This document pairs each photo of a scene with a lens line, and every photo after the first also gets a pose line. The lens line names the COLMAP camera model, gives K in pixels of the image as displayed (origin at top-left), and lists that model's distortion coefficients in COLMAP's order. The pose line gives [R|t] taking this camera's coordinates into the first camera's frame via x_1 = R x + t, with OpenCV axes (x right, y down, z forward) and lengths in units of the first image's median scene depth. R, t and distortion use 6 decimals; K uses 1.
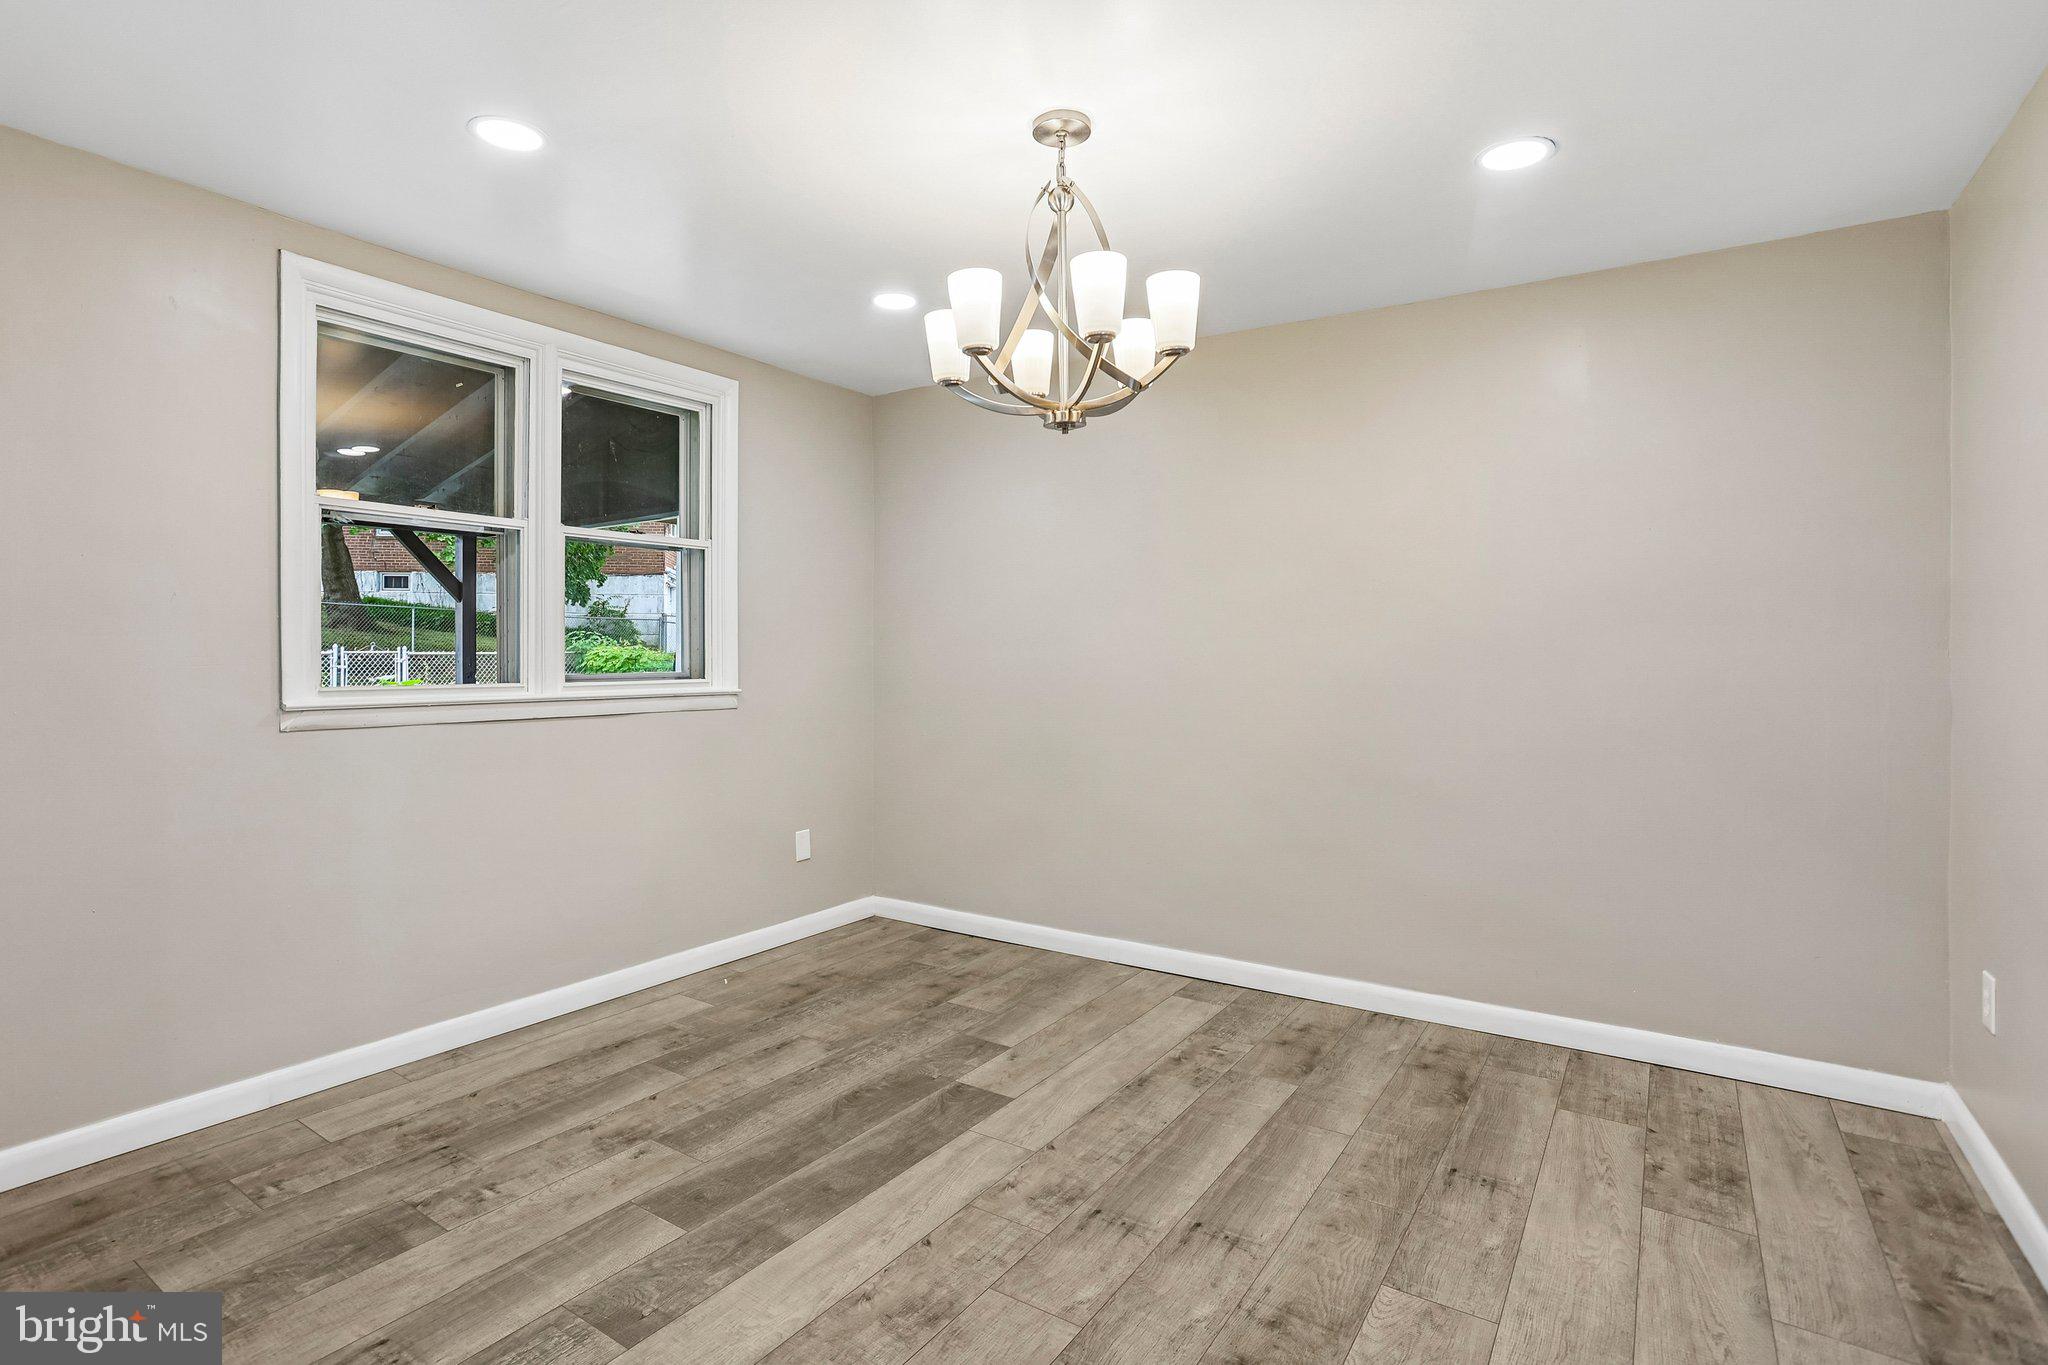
lens RADIAL K [[1002.0, 0, 985.8], [0, 1002.0, 643.7], [0, 0, 1]] dist [-0.059539, 0.017703]
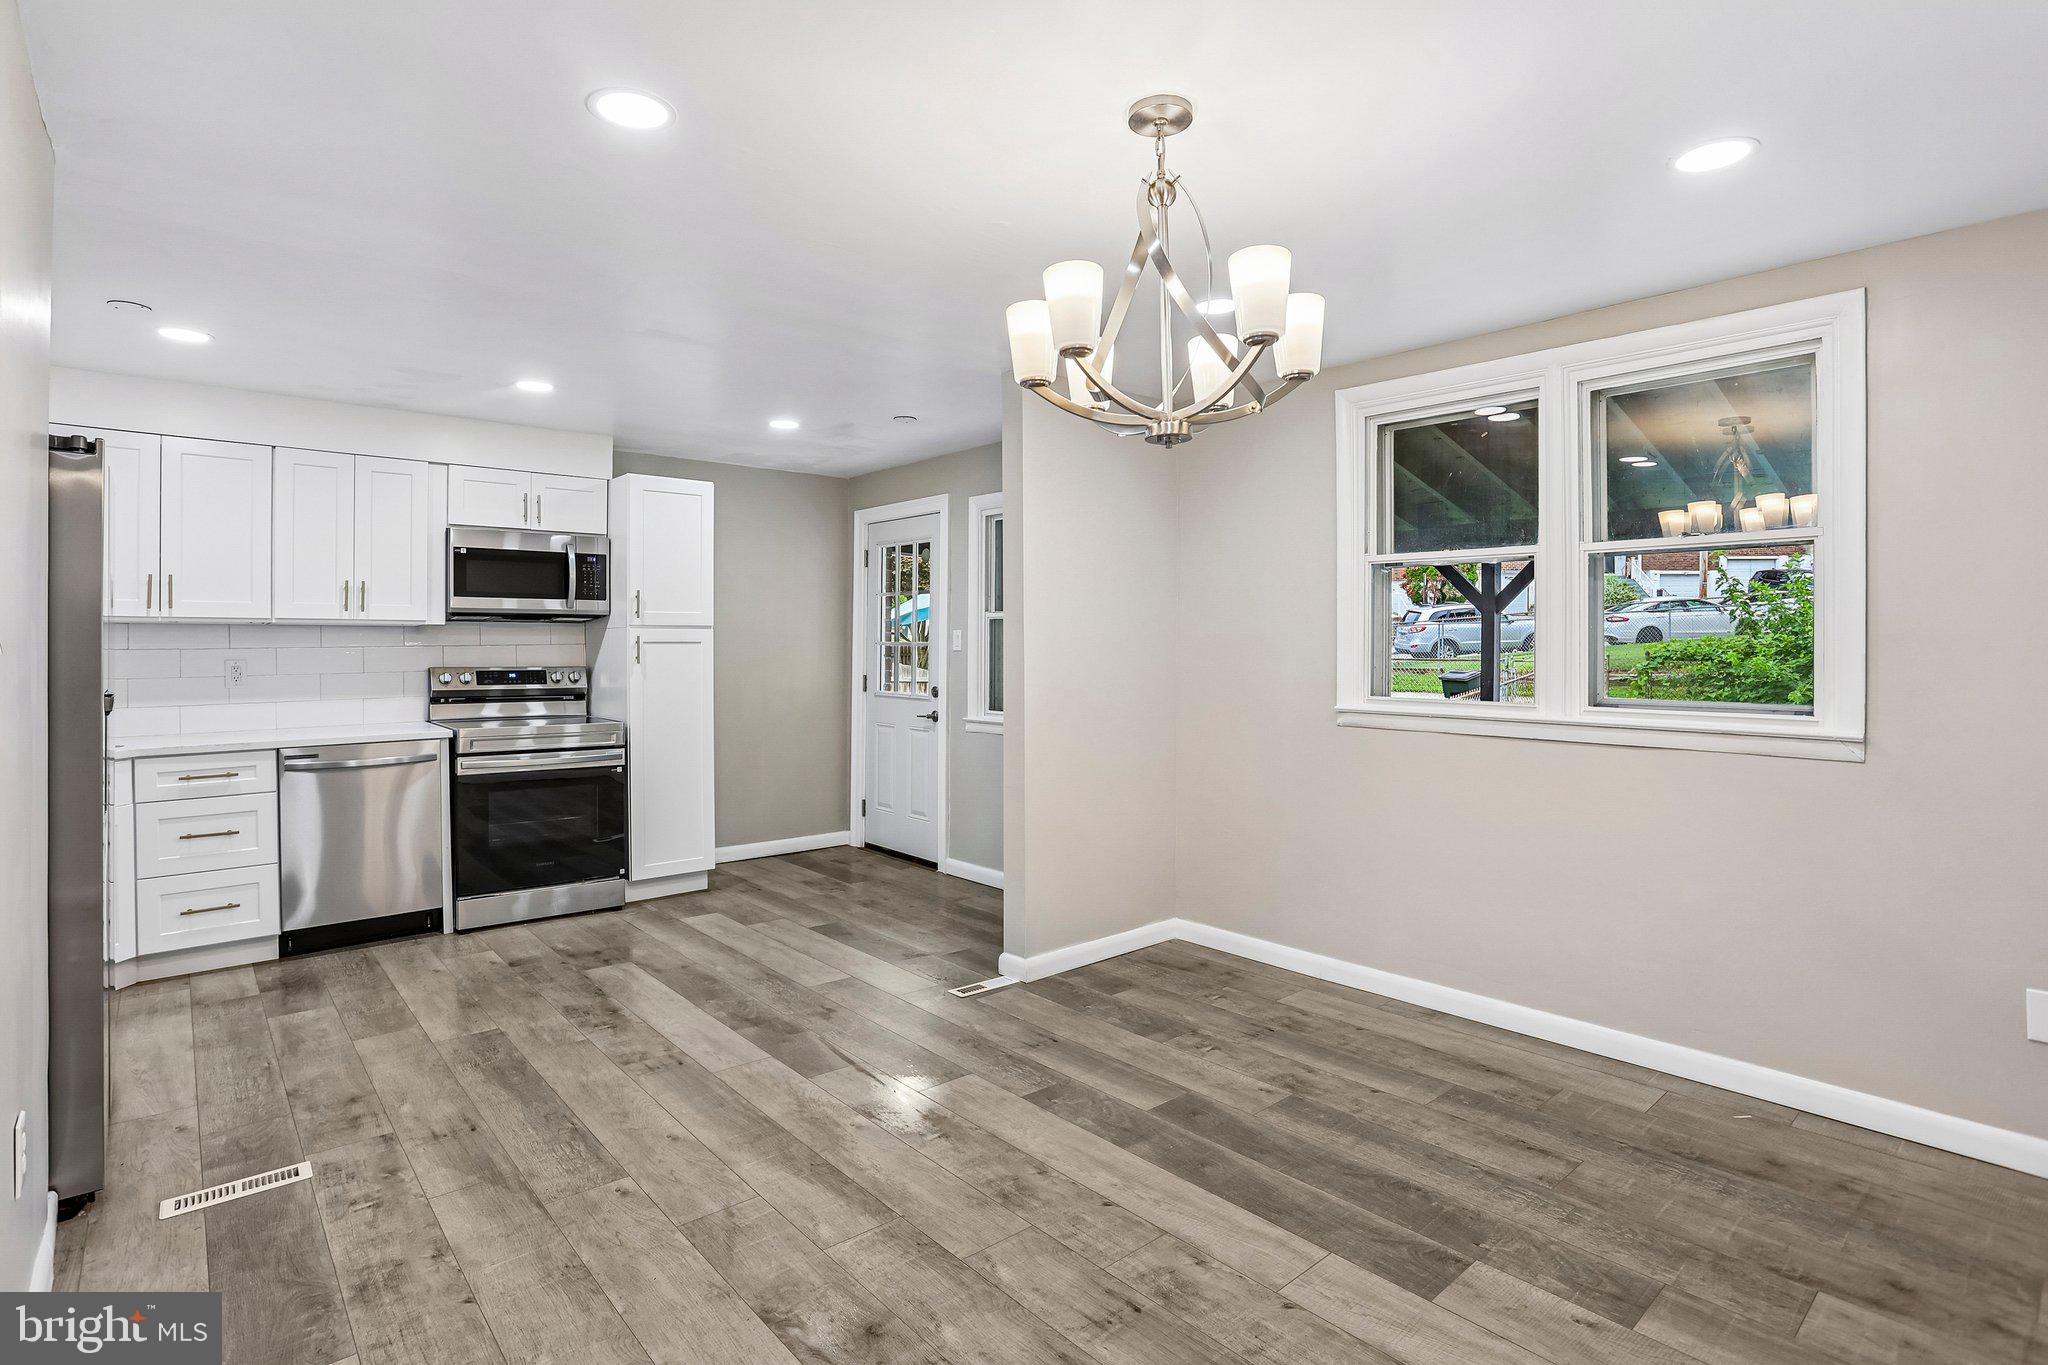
lens RADIAL K [[1002.0, 0, 1008.2], [0, 1002.0, 639.6], [0, 0, 1]] dist [-0.059539, 0.017703]
pose [[-0.237808, -0.005758, -0.971295, 0.834805], [0.001165, 0.999980, -0.006213, -0.026338], [0.971311, -0.002609, -0.237797, 0.903164]]
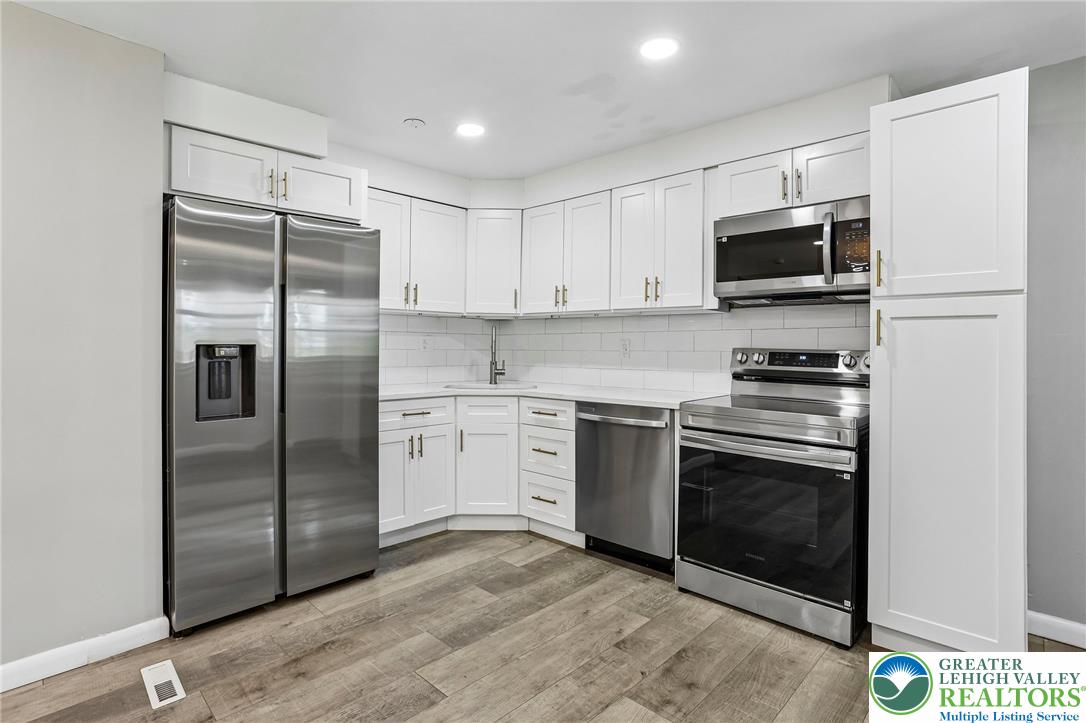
lens RADIAL K [[531.3, 0, 523.1], [0, 531.3, 339.2], [0, 0, 1]] dist [-0.059539, 0.017703]
pose [[-0.985436, -0.007204, 0.169892, -0.468153], [-0.008808, 0.999923, -0.008689, 0.008567], [-0.169816, -0.010059, -0.985424, 0.605932]]
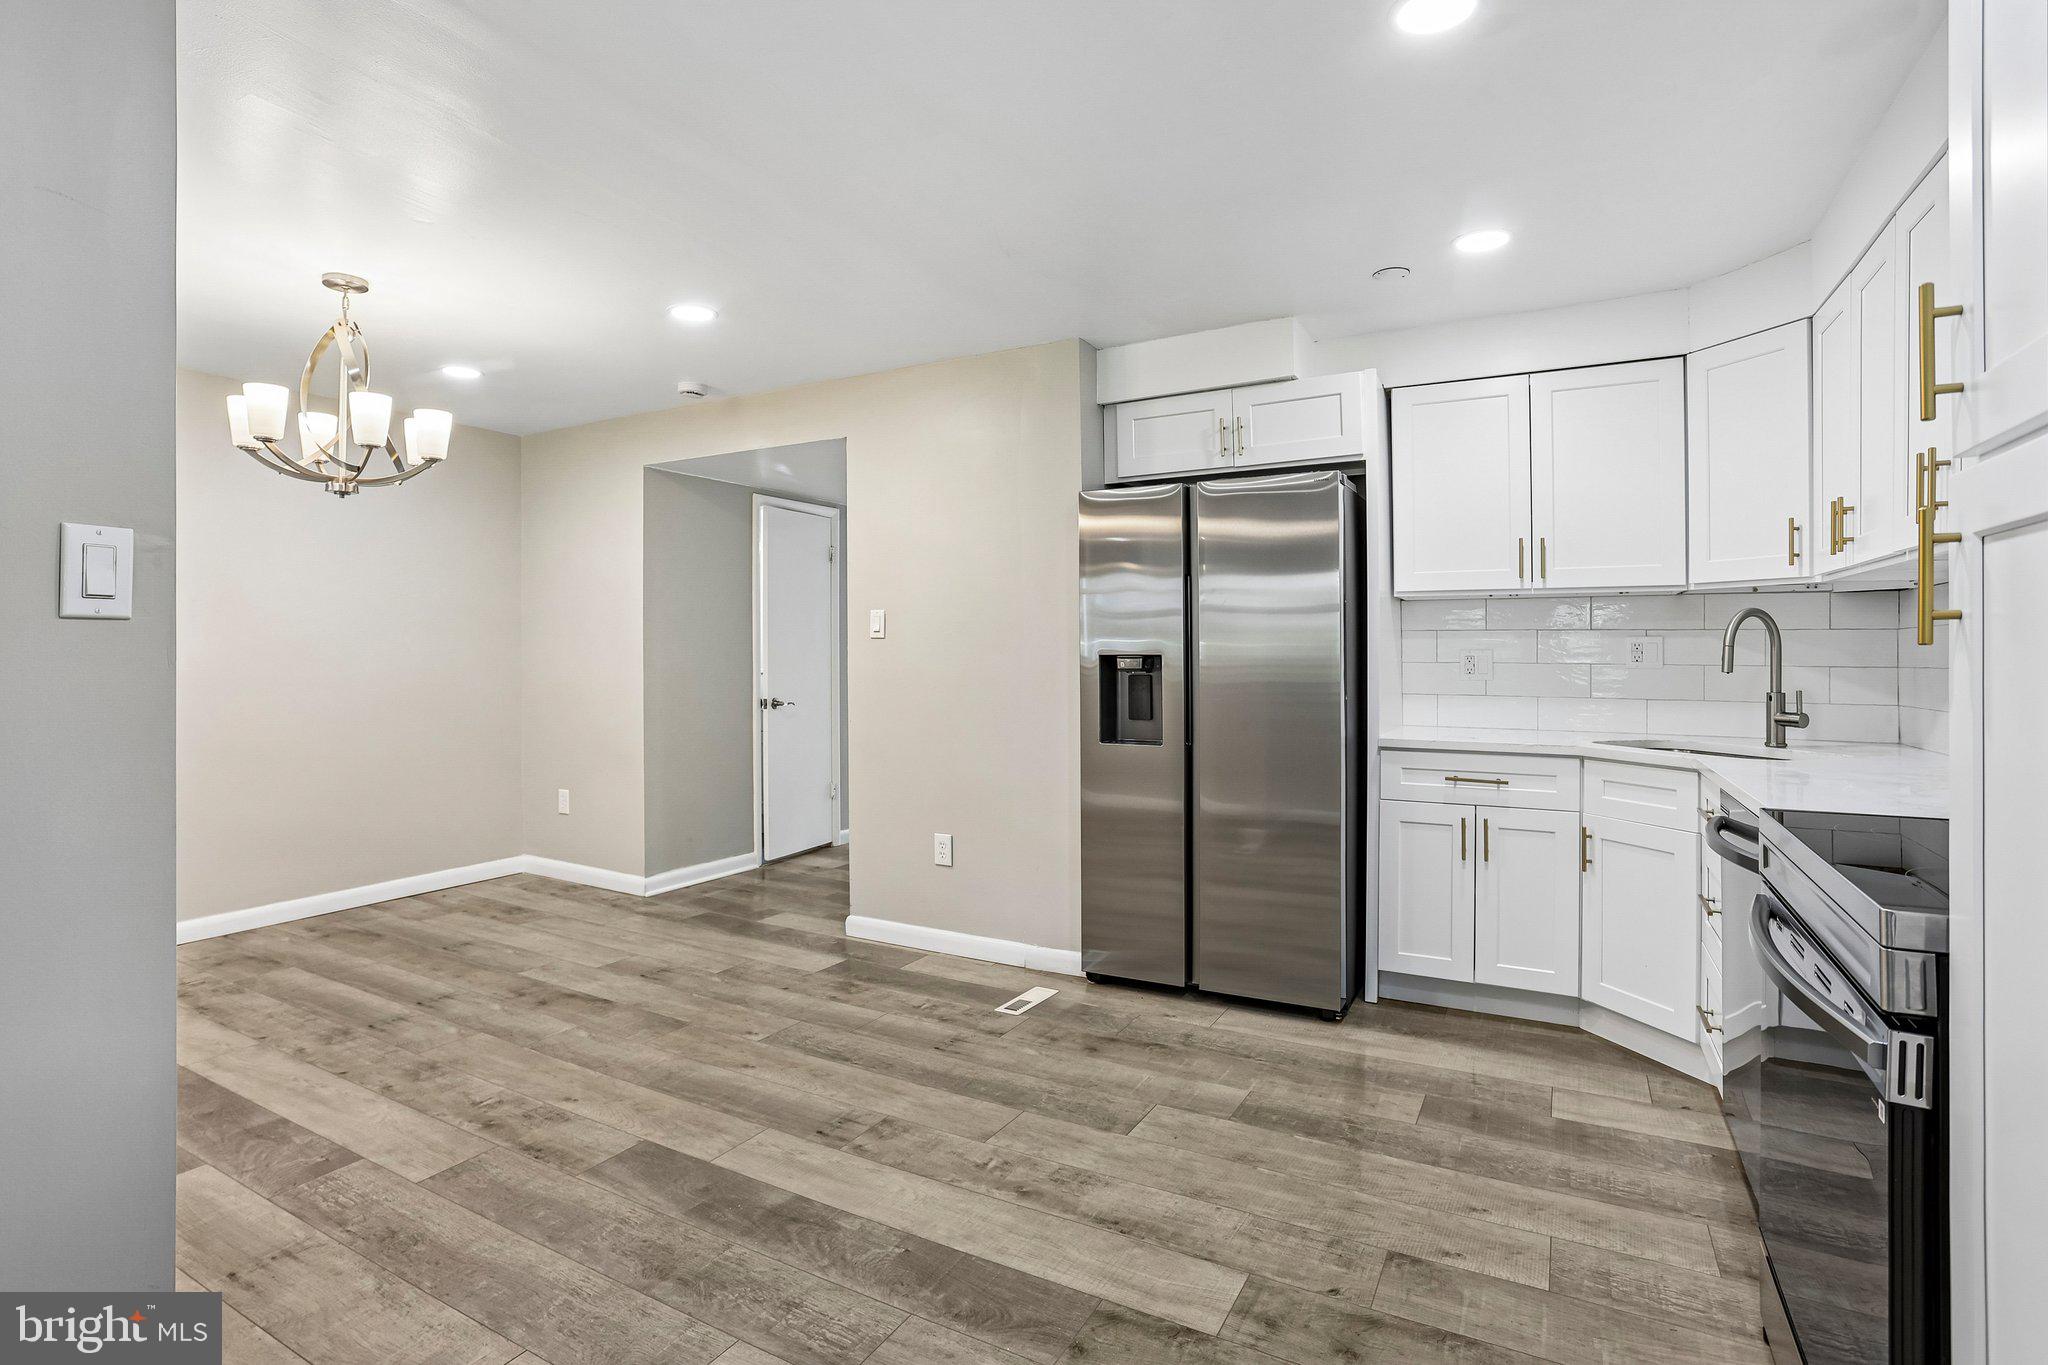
lens RADIAL K [[1002.0, 0, 1015.3], [0, 1002.0, 649.4], [0, 0, 1]] dist [-0.059539, 0.017703]
pose [[-0.104891, 0.004434, 0.994474, -1.192739], [0.000970, 0.999990, -0.004356, 0.012384], [-0.994483, 0.000507, -0.104895, 0.151205]]
